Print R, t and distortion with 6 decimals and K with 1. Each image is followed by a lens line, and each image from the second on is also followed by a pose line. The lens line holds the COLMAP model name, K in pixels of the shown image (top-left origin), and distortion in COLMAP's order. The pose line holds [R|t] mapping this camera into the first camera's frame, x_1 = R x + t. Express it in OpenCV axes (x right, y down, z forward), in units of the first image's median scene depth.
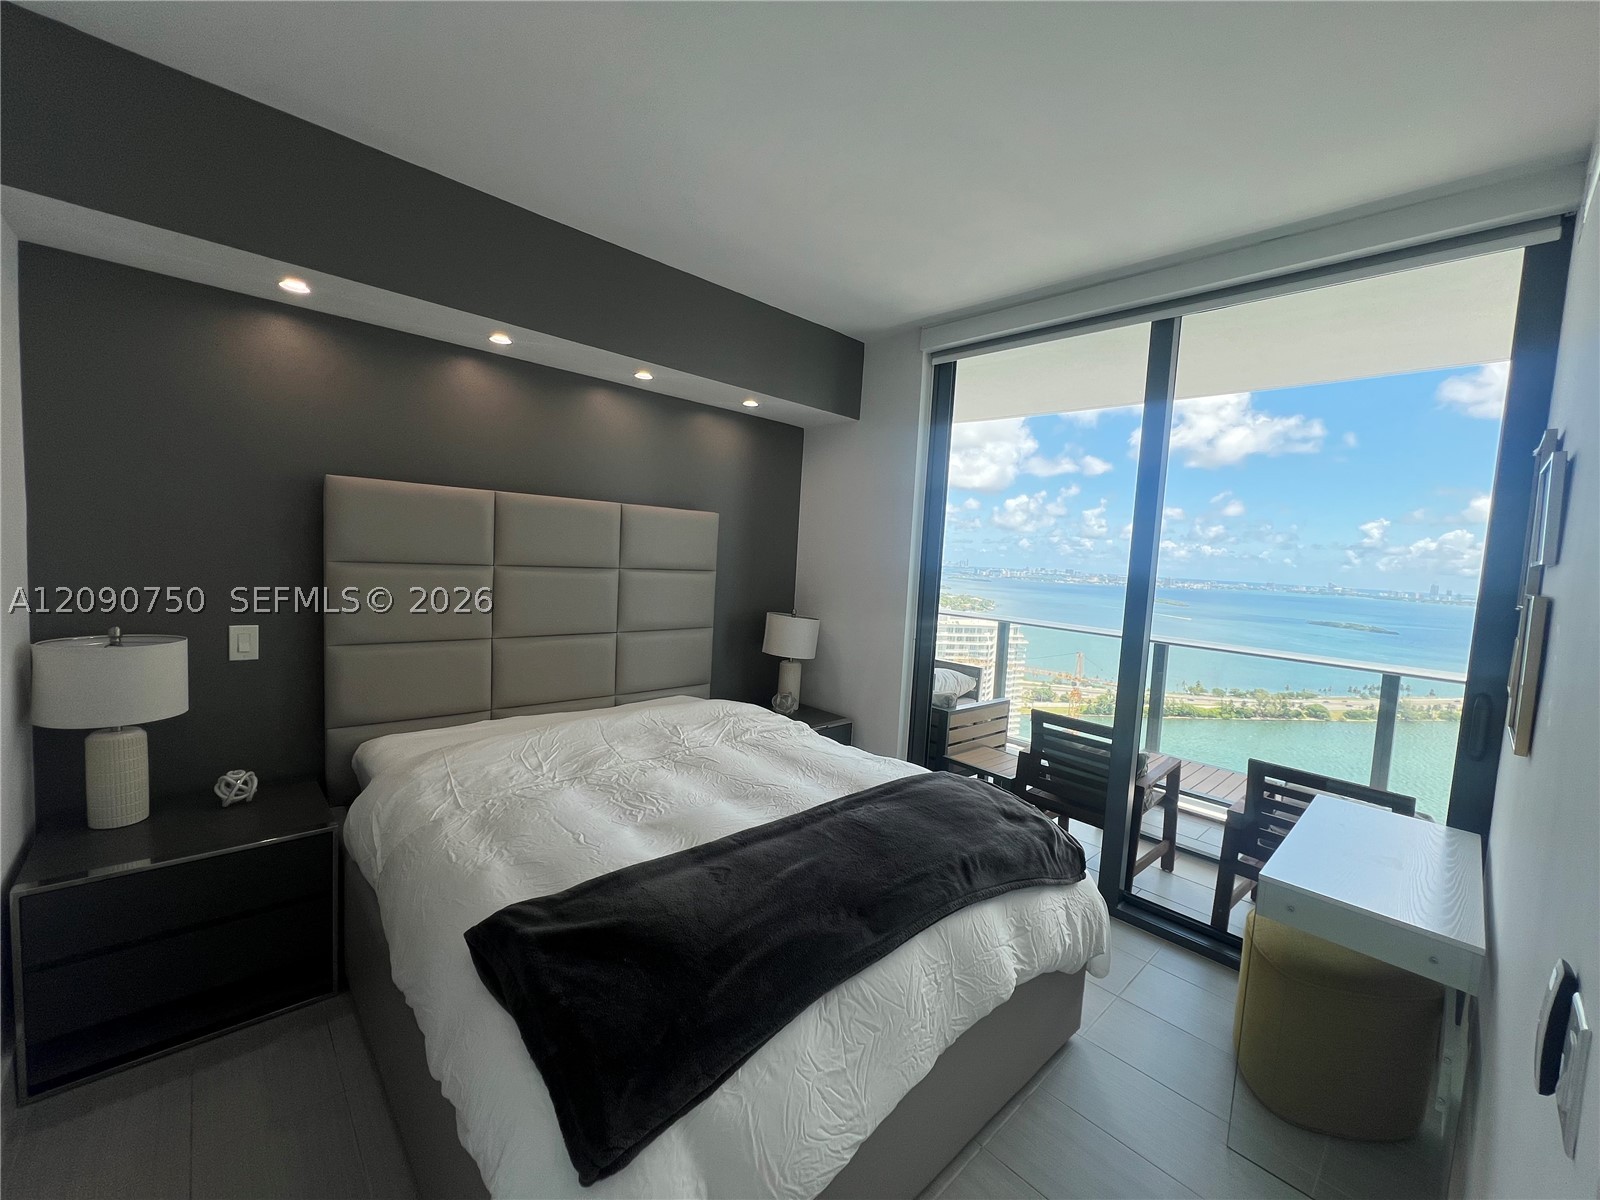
lens RADIAL K [[641.9, 0, 807.1], [0, 641.9, 613.1], [0, 0, 1]] dist [-0.000131, -0.000039]
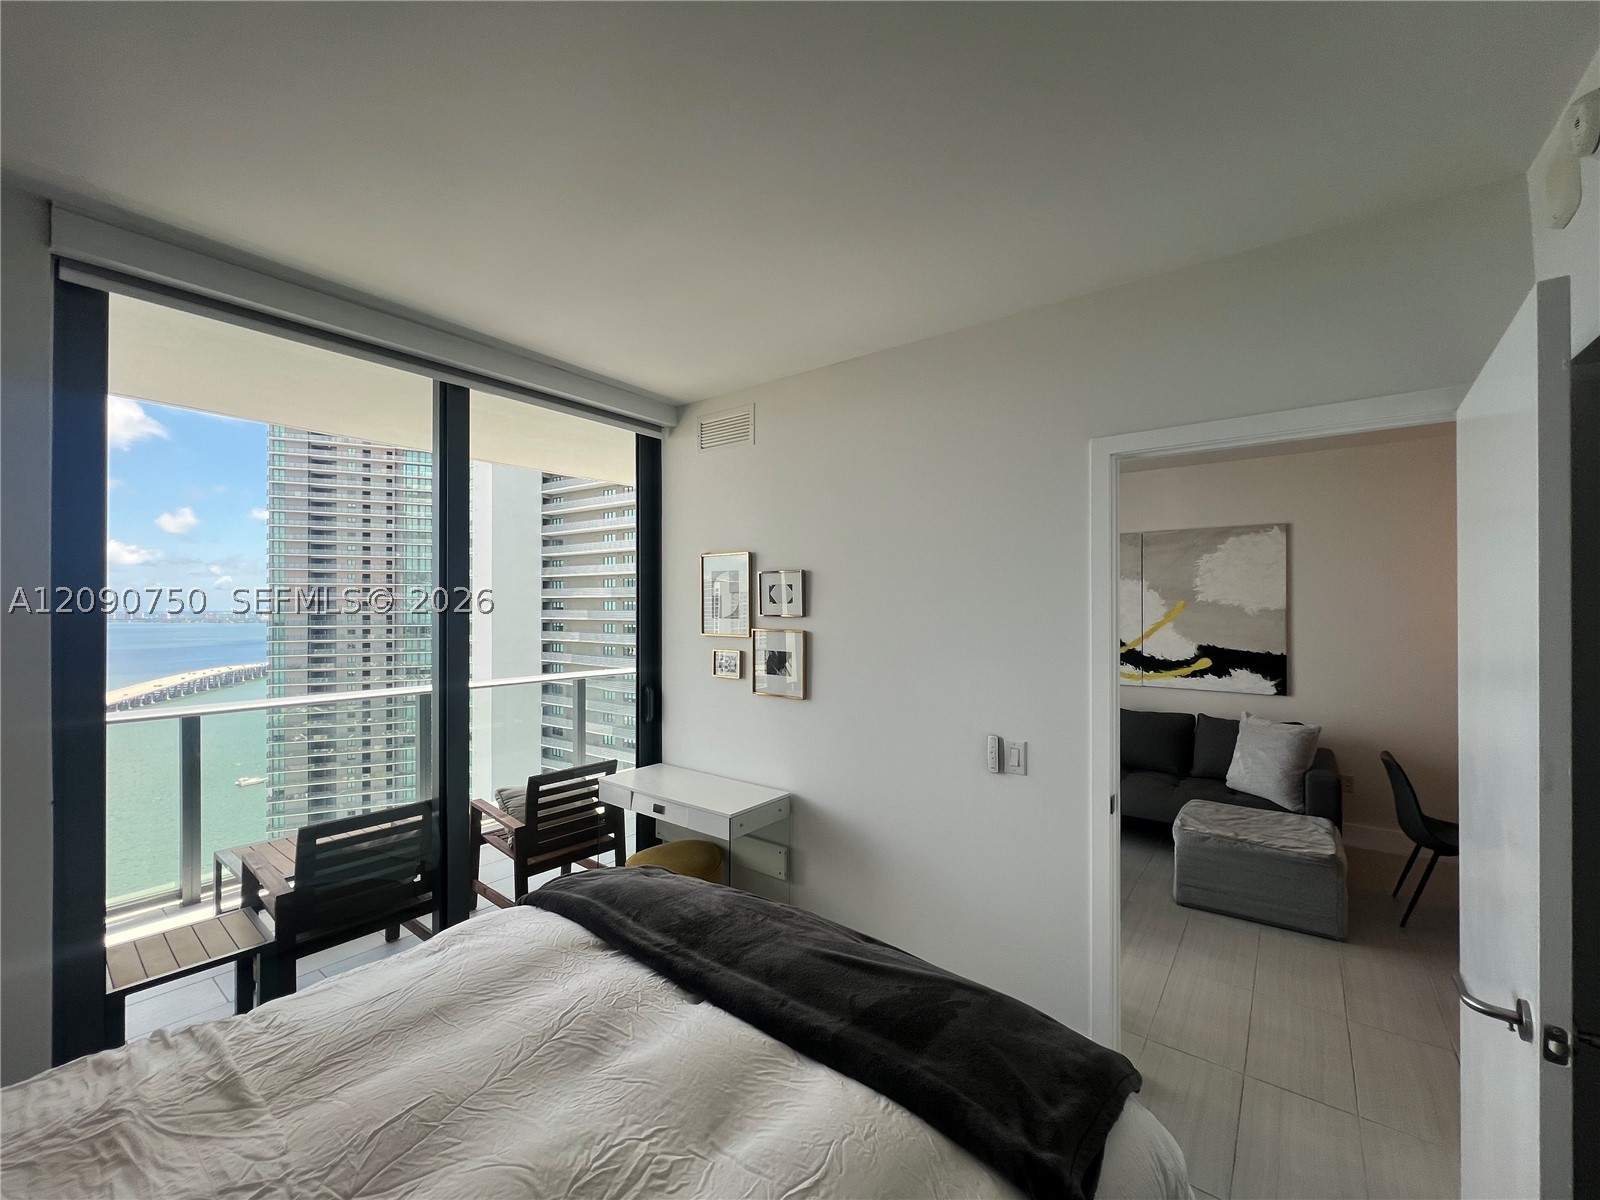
lens RADIAL K [[641.9, 0, 801.5], [0, 641.9, 602.4], [0, 0, 1]] dist [-0.000131, -0.000039]
pose [[-0.147648, -0.052180, 0.987663, -0.447419], [0.084714, 0.994270, 0.065194, -0.107716], [-0.985405, 0.093295, -0.142381, 0.514173]]
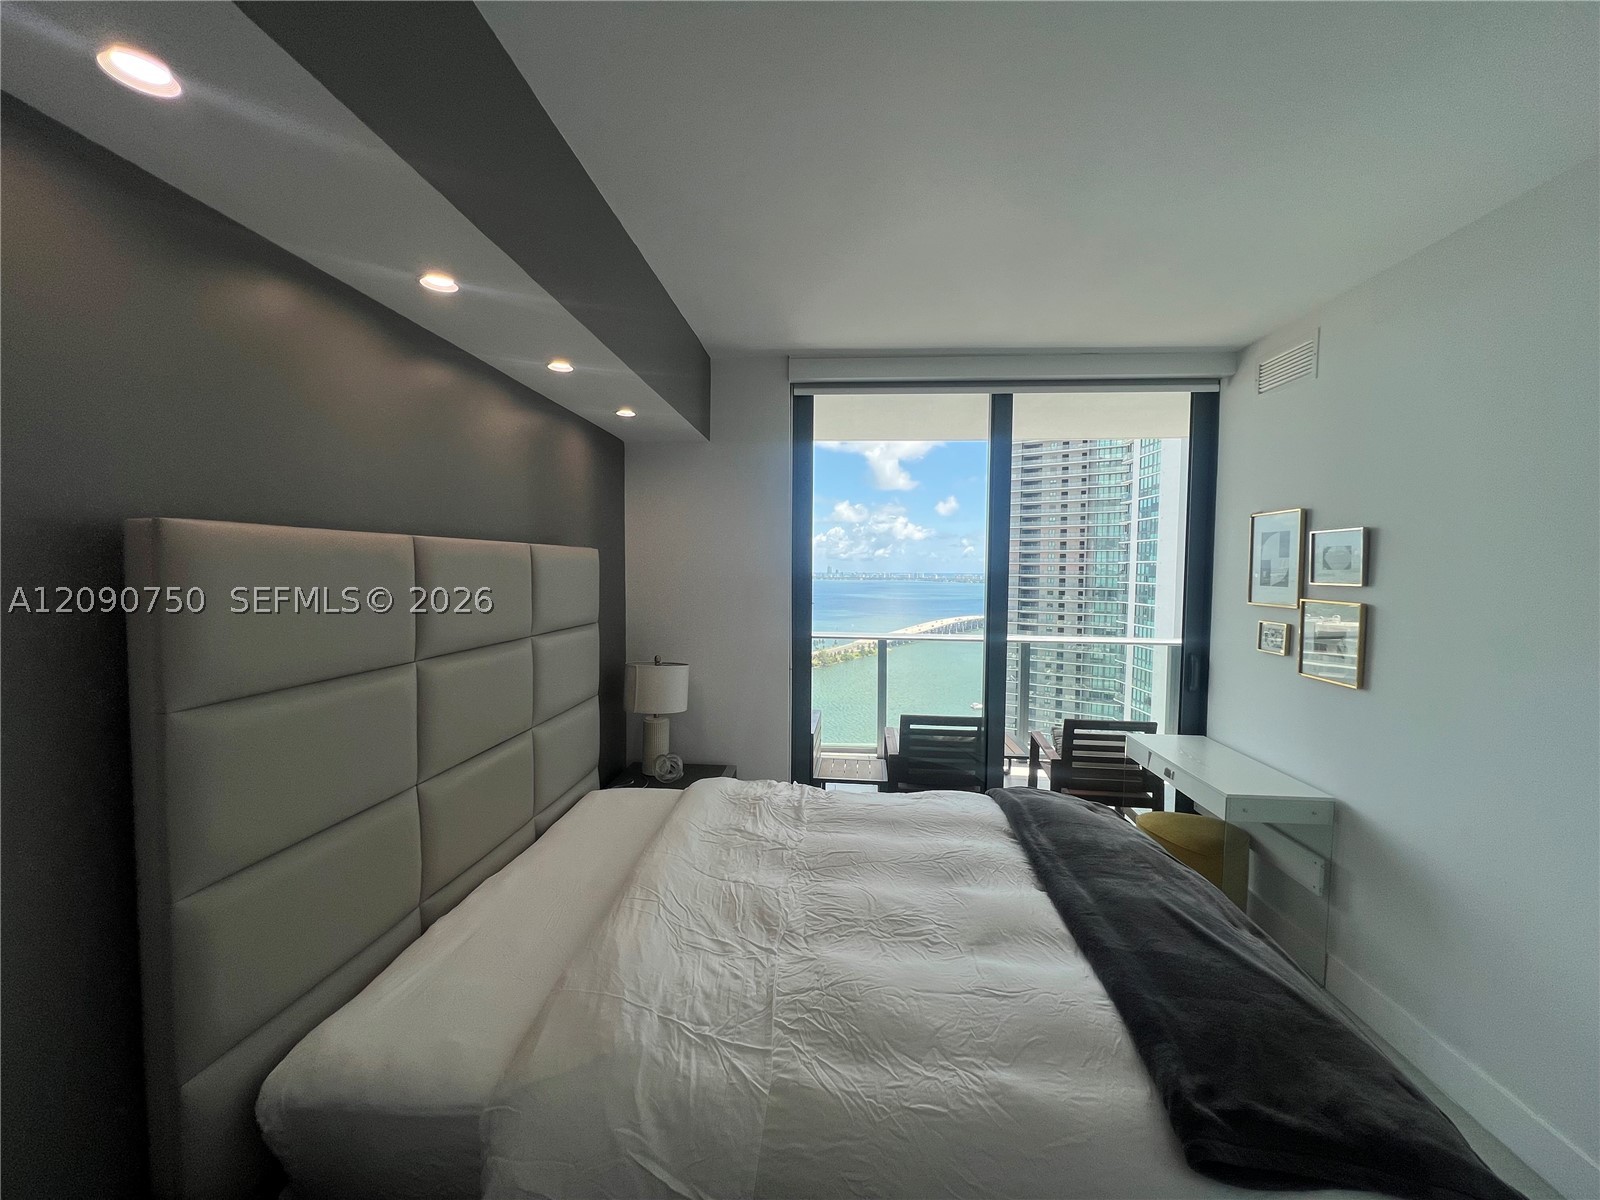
lens RADIAL K [[641.9, 0, 801.6], [0, 641.9, 601.3], [0, 0, 1]] dist [-0.000131, -0.000039]
pose [[0.742214, -0.086176, 0.664599, -0.509156], [0.097777, 0.995011, 0.019823, -0.088128], [-0.662991, 0.050270, 0.746937, 0.265383]]
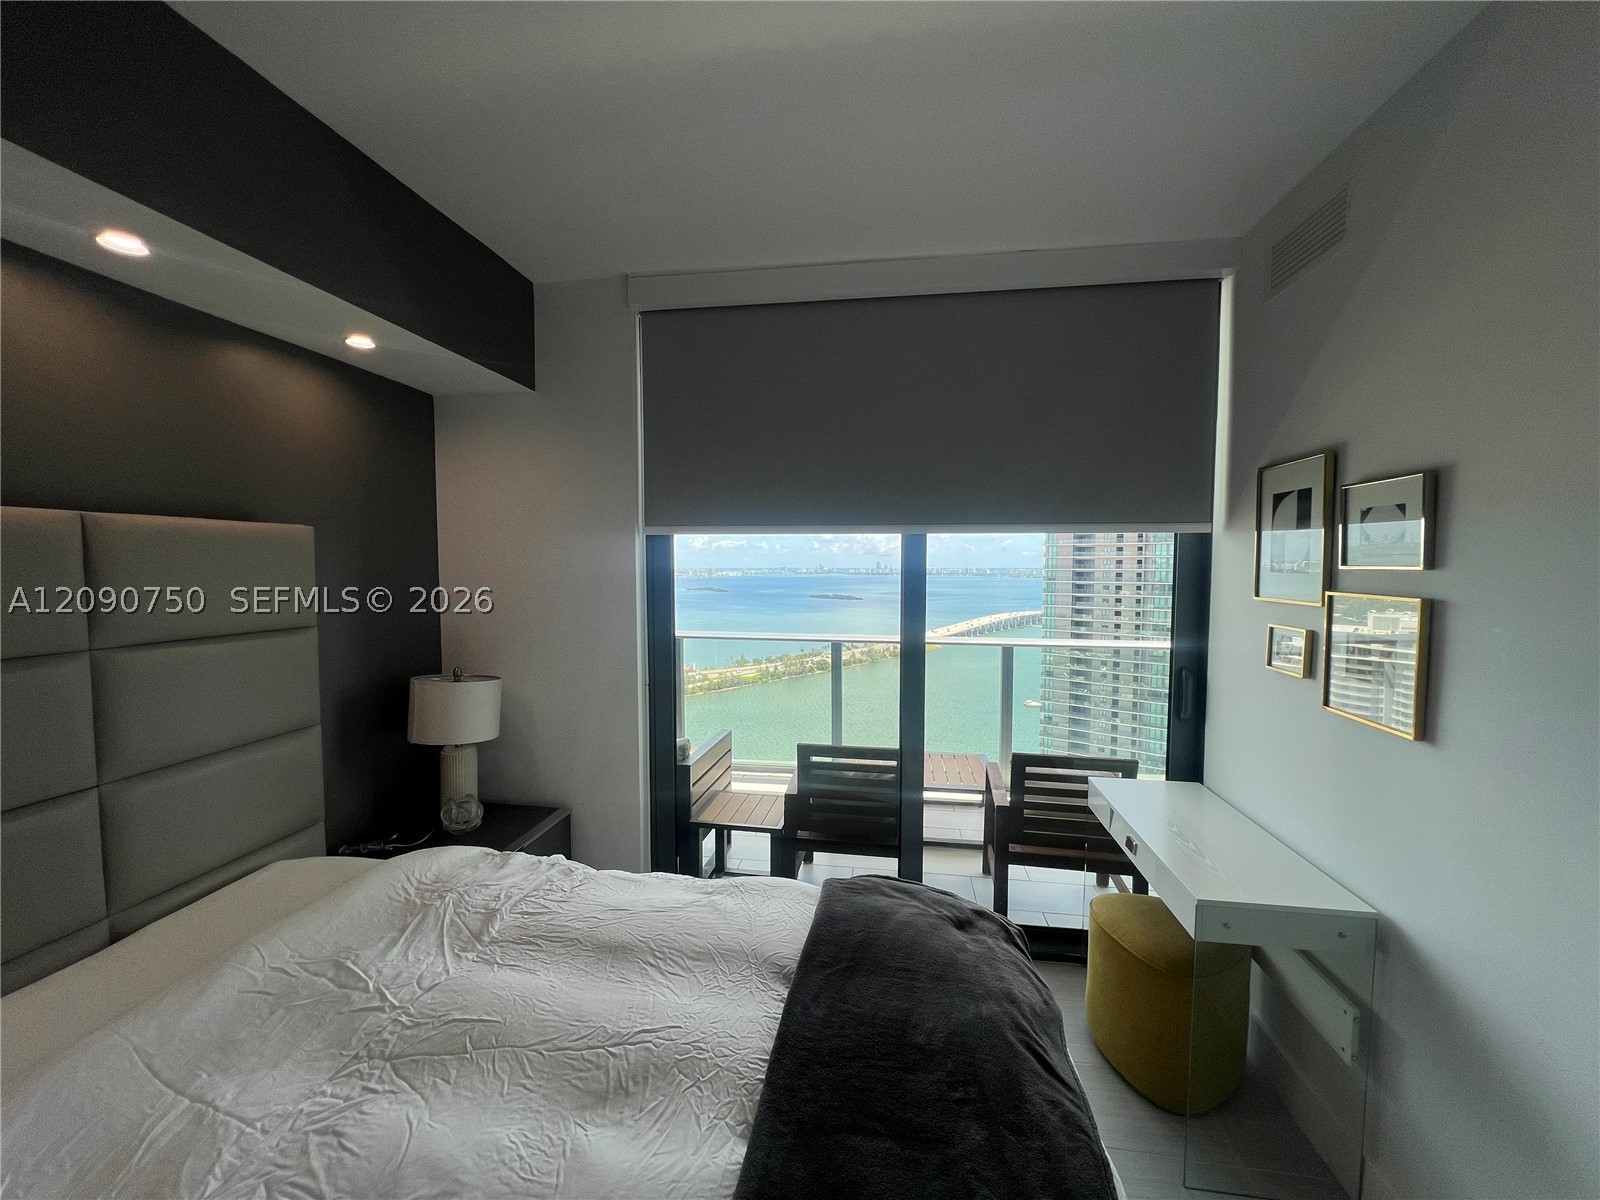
lens RADIAL K [[641.9, 0, 800.2], [0, 641.9, 602.2], [0, 0, 1]] dist [-0.000131, -0.000039]
pose [[0.791710, -0.093095, 0.603762, -0.153939], [0.102043, 0.994588, 0.019548, -0.057997], [-0.602315, 0.046133, 0.796925, 0.295562]]
